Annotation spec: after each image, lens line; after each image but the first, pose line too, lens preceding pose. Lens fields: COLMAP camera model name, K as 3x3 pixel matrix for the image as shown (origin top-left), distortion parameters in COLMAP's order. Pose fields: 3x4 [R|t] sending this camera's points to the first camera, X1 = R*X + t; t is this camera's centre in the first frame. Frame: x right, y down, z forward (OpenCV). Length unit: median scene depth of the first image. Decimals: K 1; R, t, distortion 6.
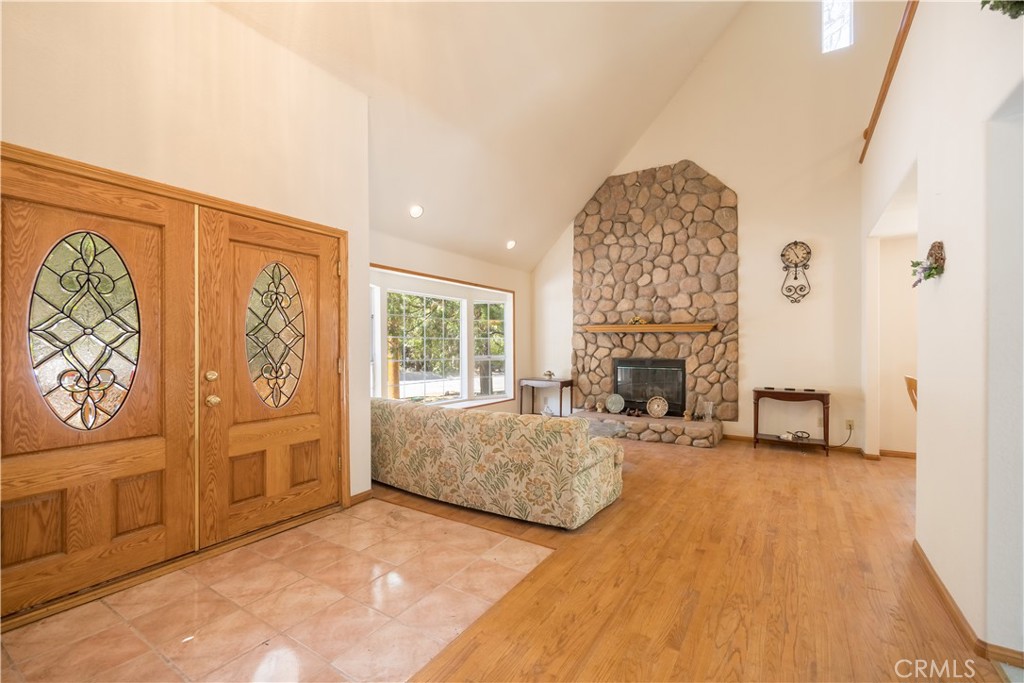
lens RADIAL K [[456.0, 0, 489.8], [0, 456.0, 344.1], [0, 0, 1]] dist [-0.001613, 0.000536]
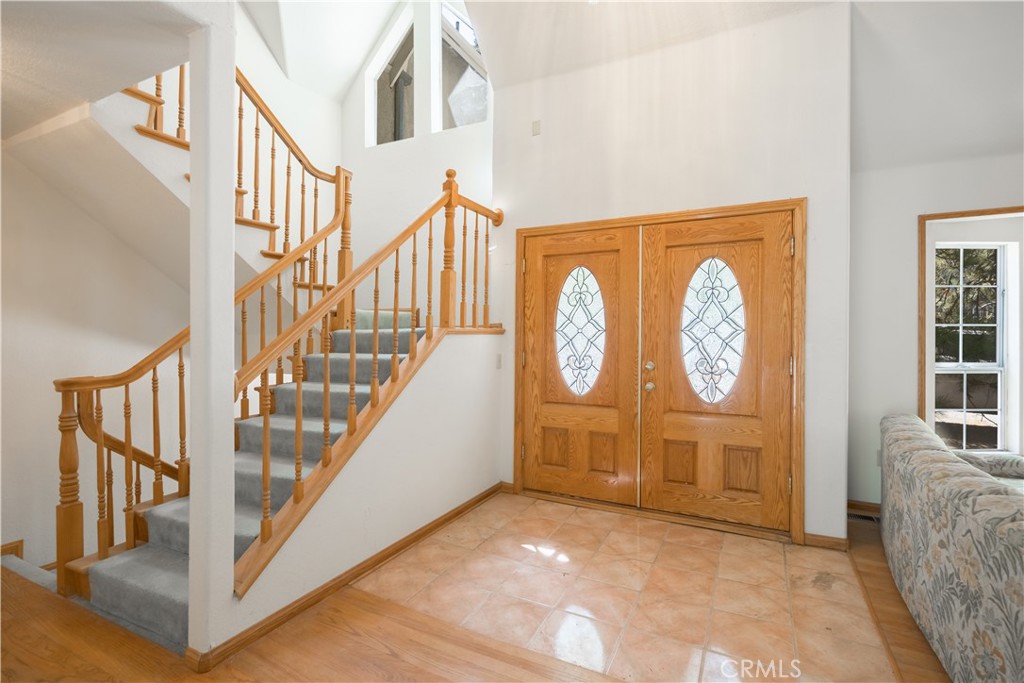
lens RADIAL K [[468.2, 0, 512.0], [0, 468.2, 341.5], [0, 0, 1]] dist [0.001299, 0.000169]
pose [[0.103330, 0.007173, -0.994621, 0.473115], [-0.001858, 0.999974, 0.007018, -0.002049], [0.994645, 0.001123, 0.103340, 0.432371]]
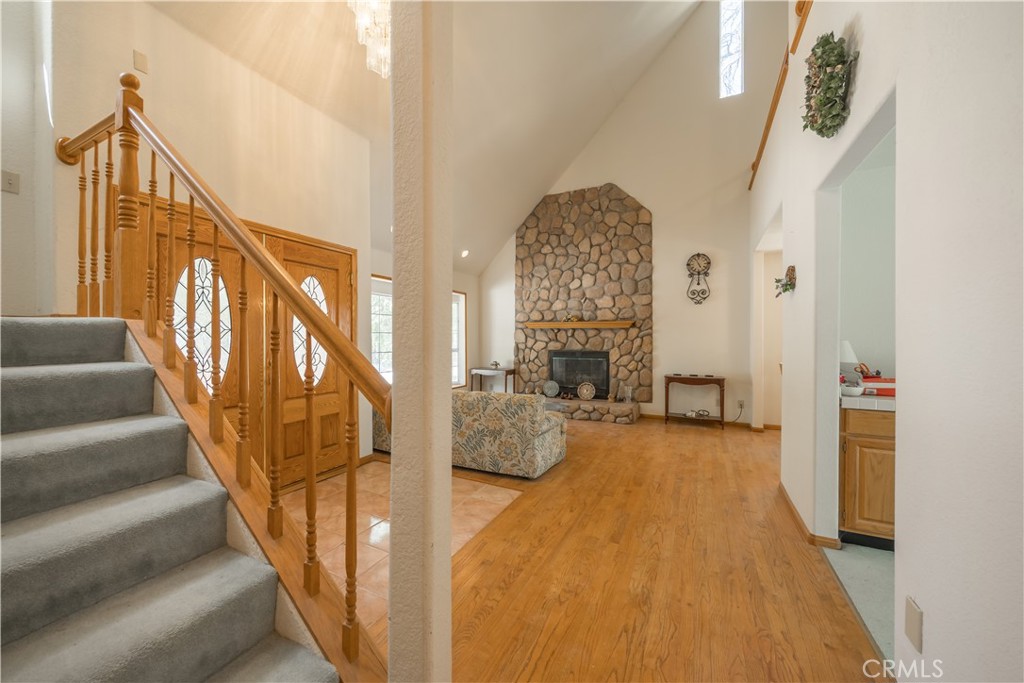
lens RADIAL K [[409.7, 0, 460.7], [0, 409.7, 340.8], [0, 0, 1]] dist [-0.000534, -0.000046]
pose [[0.997959, -0.001671, 0.063836, -0.107114], [0.001319, 0.999984, 0.005552, -0.000011], [-0.063845, -0.005456, 0.997945, -0.174341]]
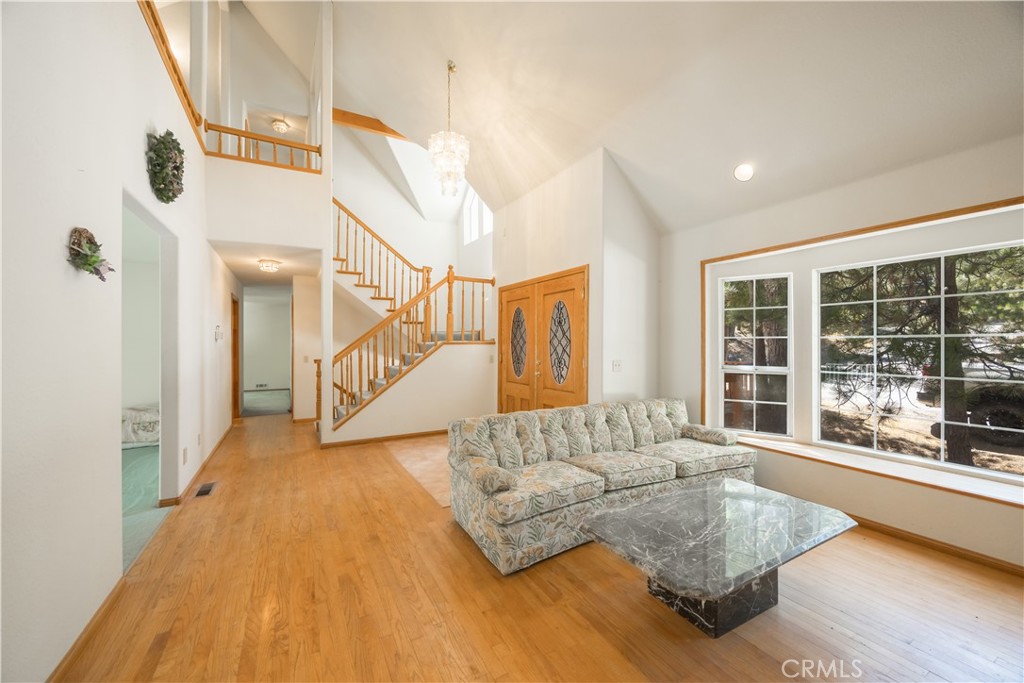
lens RADIAL K [[394.5, 0, 516.4], [0, 394.5, 345.1], [0, 0, 1]] dist [0.001045, 0.000094]
pose [[-0.442966, -0.001206, -0.896538, 0.892877], [-0.002885, 0.999996, 0.000081, -0.007644], [0.896534, 0.002622, -0.442968, 1.419799]]
